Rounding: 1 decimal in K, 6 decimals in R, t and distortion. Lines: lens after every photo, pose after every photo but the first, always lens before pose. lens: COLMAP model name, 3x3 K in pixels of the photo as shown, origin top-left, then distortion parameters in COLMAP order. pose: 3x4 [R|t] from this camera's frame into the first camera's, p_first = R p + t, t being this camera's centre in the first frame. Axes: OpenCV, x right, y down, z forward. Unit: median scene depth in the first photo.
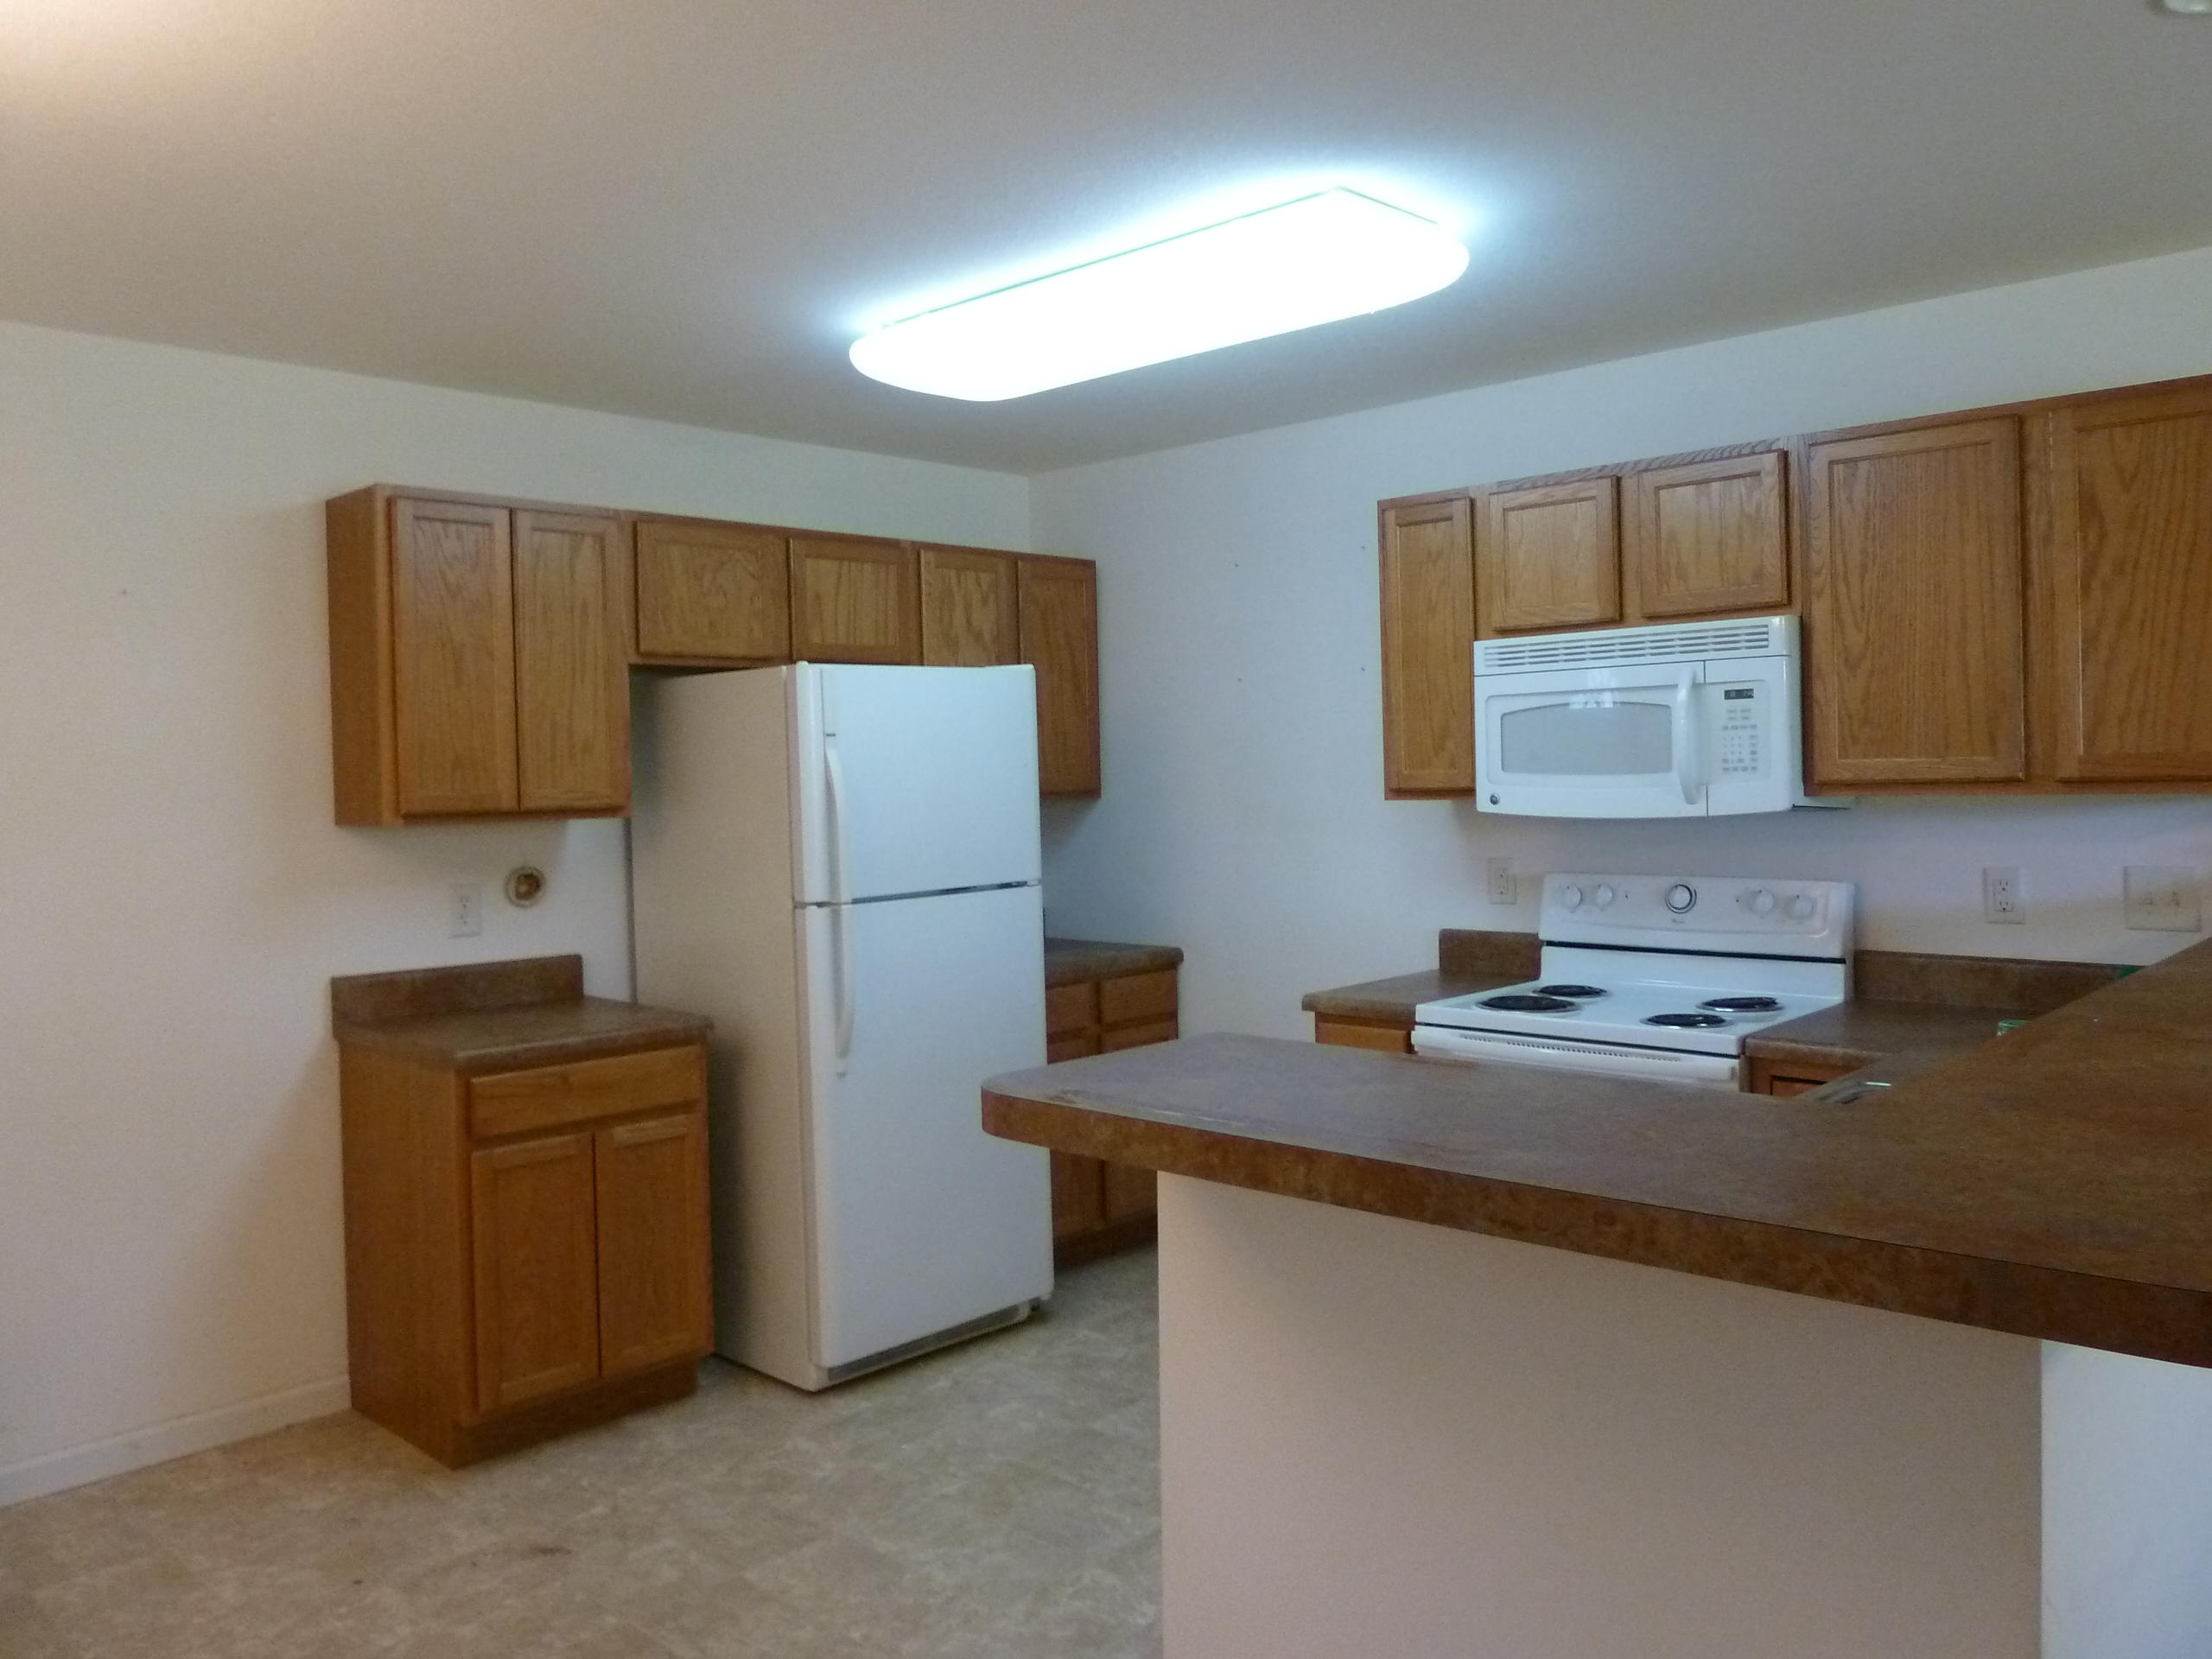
lens RADIAL K [[1646.7, 0, 1094.5], [0, 1646.7, 808.6], [0, 0, 1]] dist [-0.034004, 0.013907]
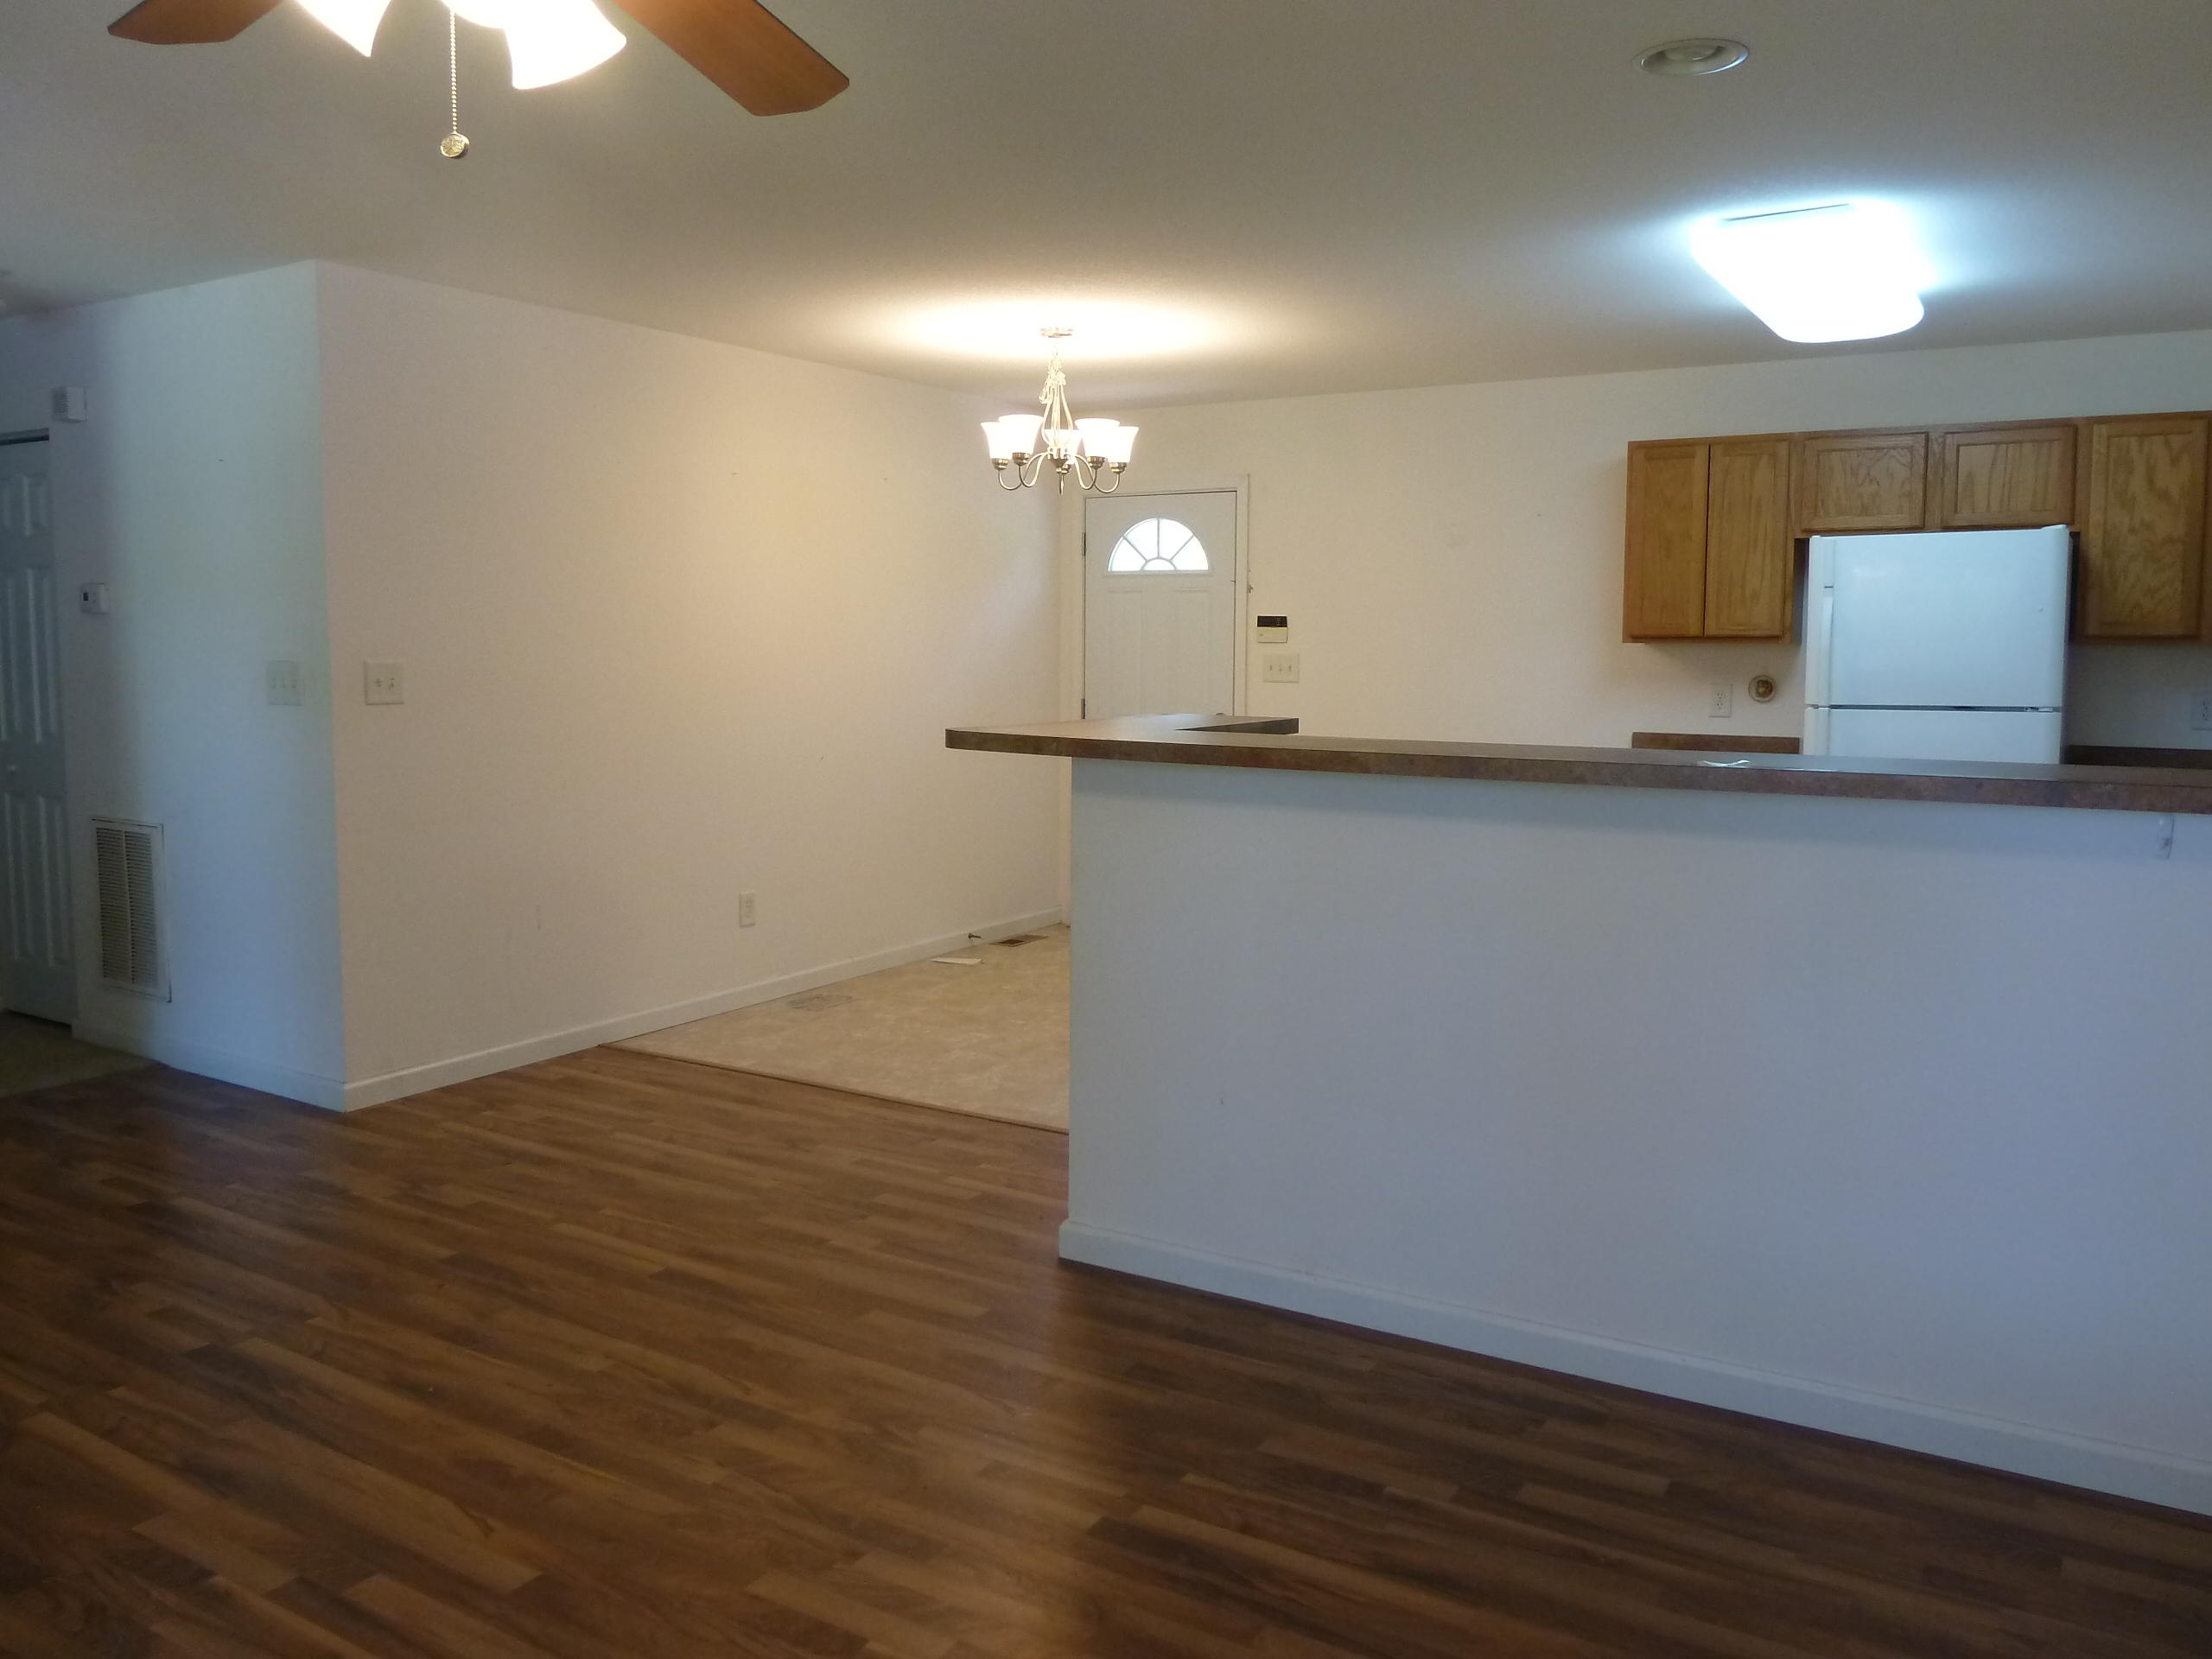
lens RADIAL K [[1646.7, 0, 1106.3], [0, 1646.7, 779.2], [0, 0, 1]] dist [-0.034004, 0.013907]
pose [[0.210807, 0.102044, -0.972187, 1.086067], [-0.030862, 0.994735, 0.097719, 0.001542], [0.977040, 0.009404, 0.212846, 0.095831]]
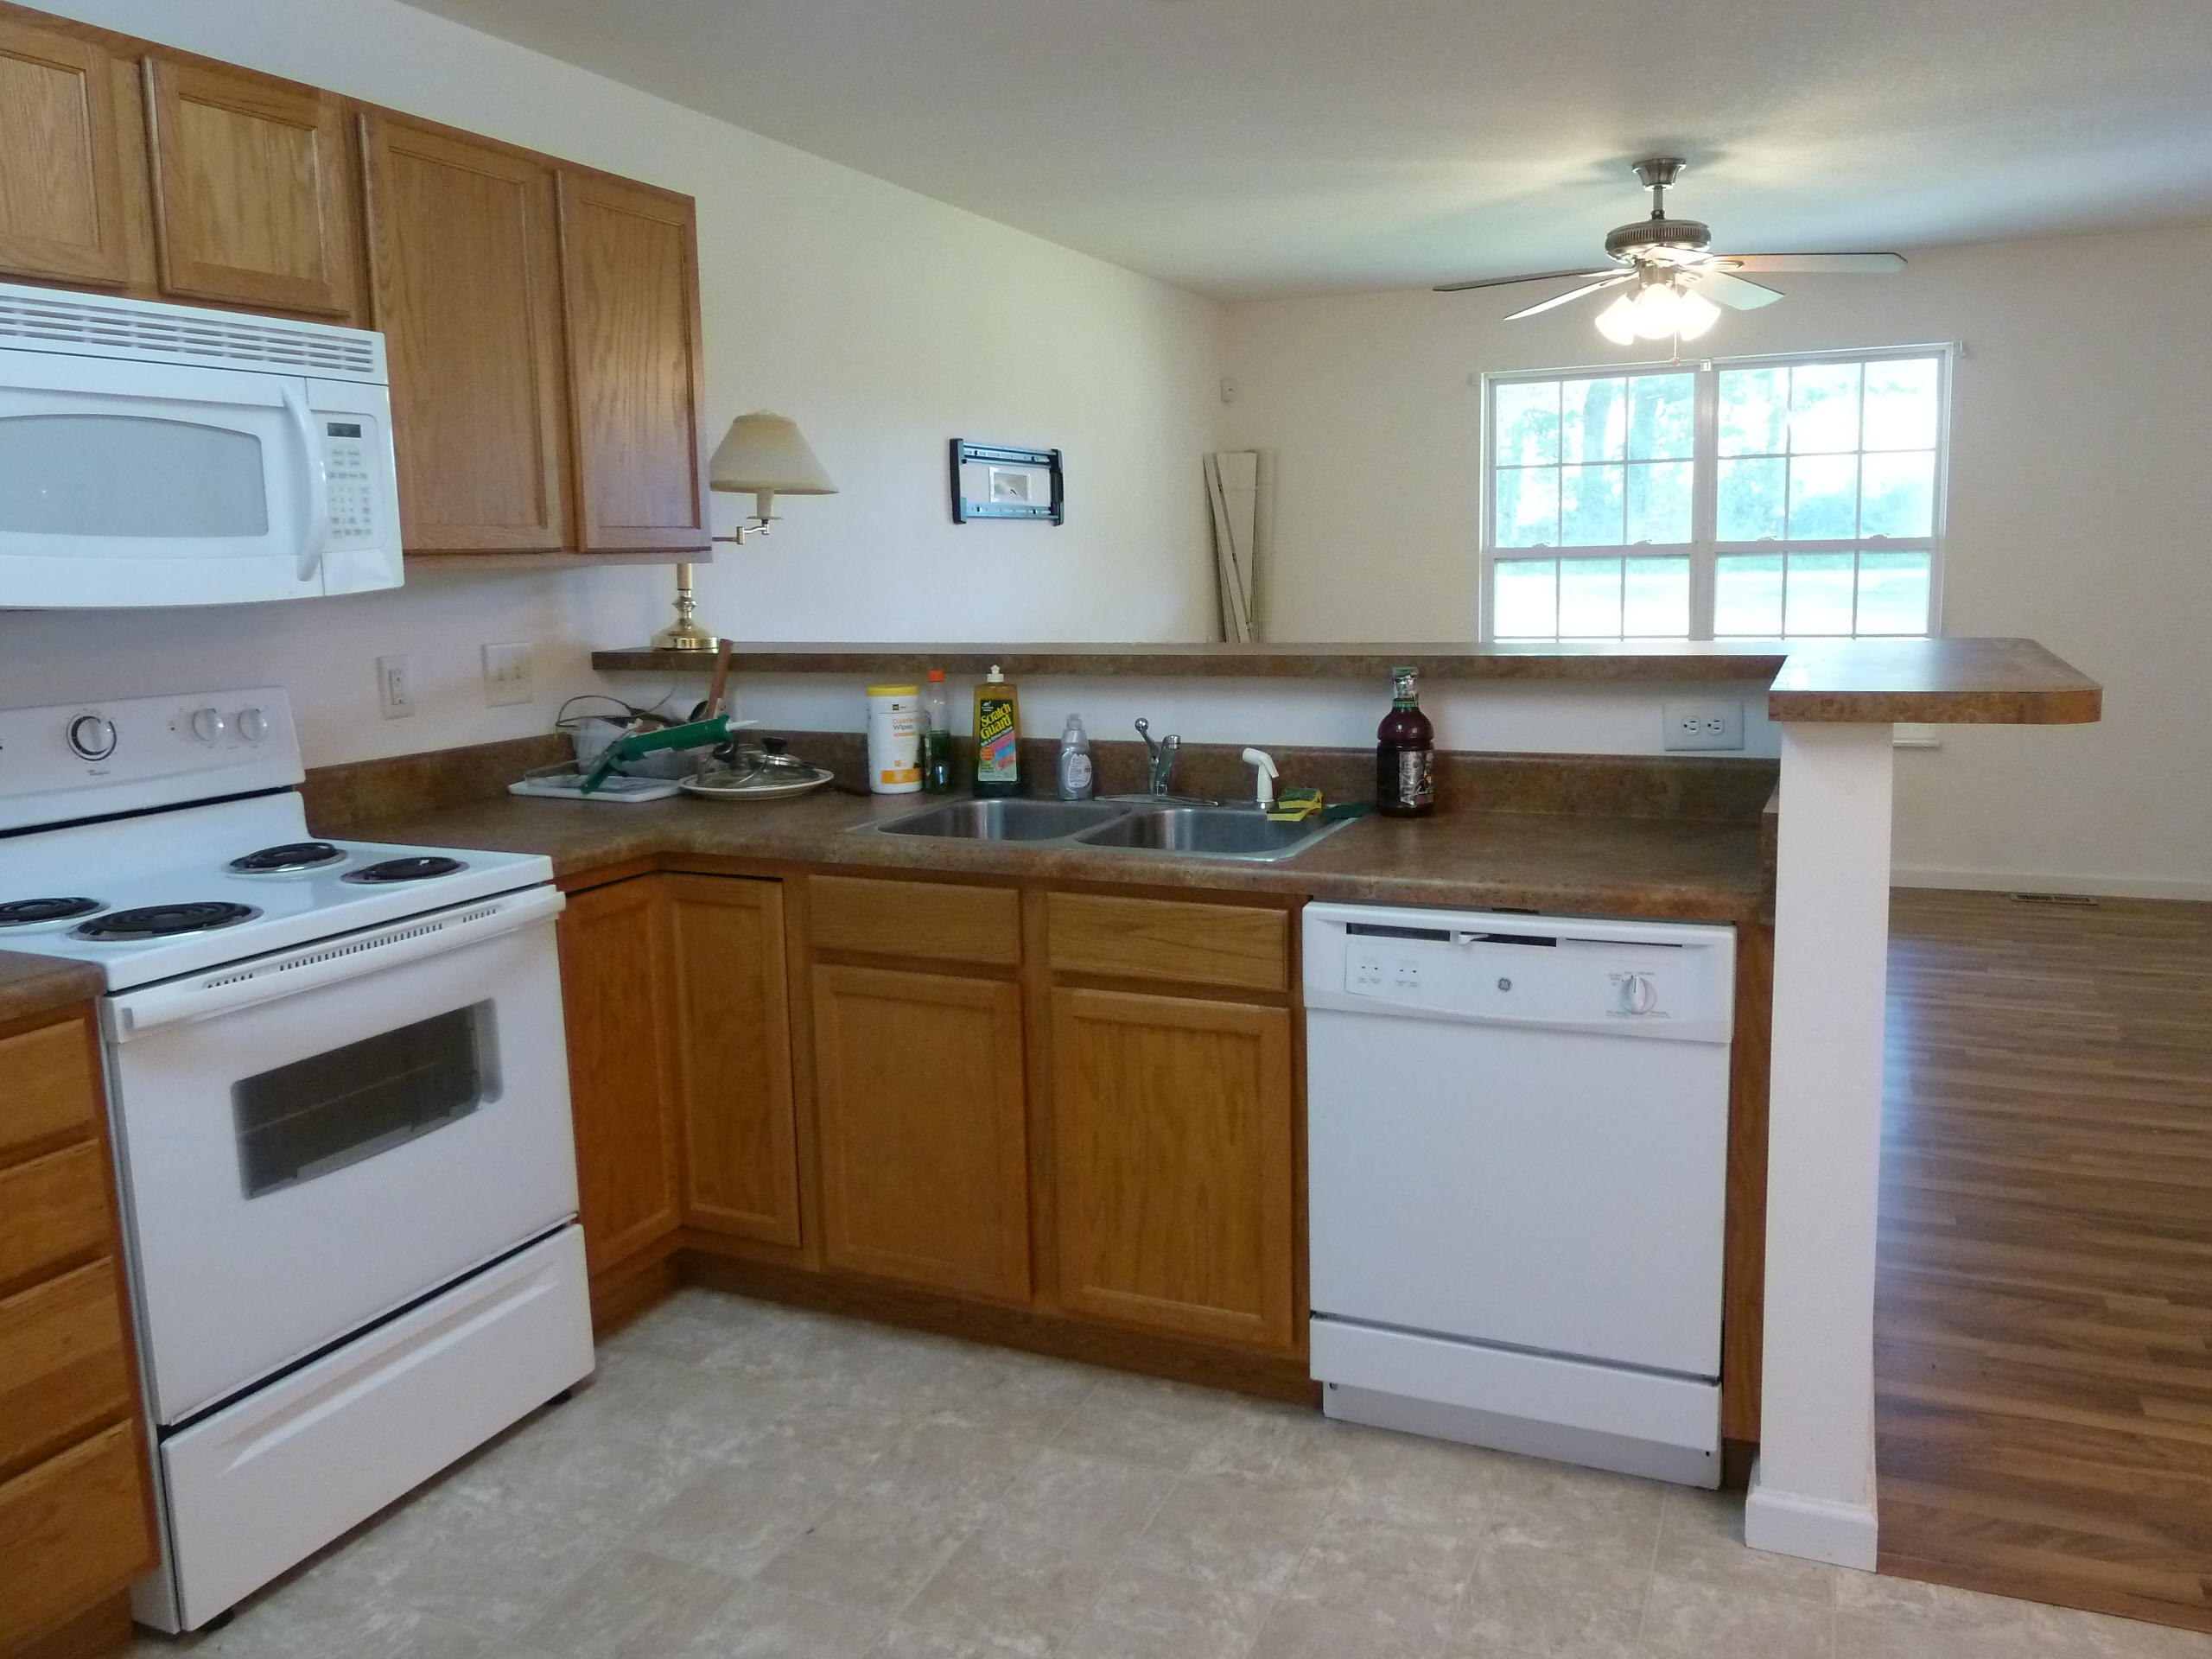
lens RADIAL K [[1646.7, 0, 1104.7], [0, 1646.7, 815.4], [0, 0, 1]] dist [-0.034004, 0.013907]
pose [[-0.342073, -0.117119, 0.932346, -0.394495], [0.050386, 0.988489, 0.142657, 0.013230], [-0.938322, 0.095777, -0.332234, 0.851578]]
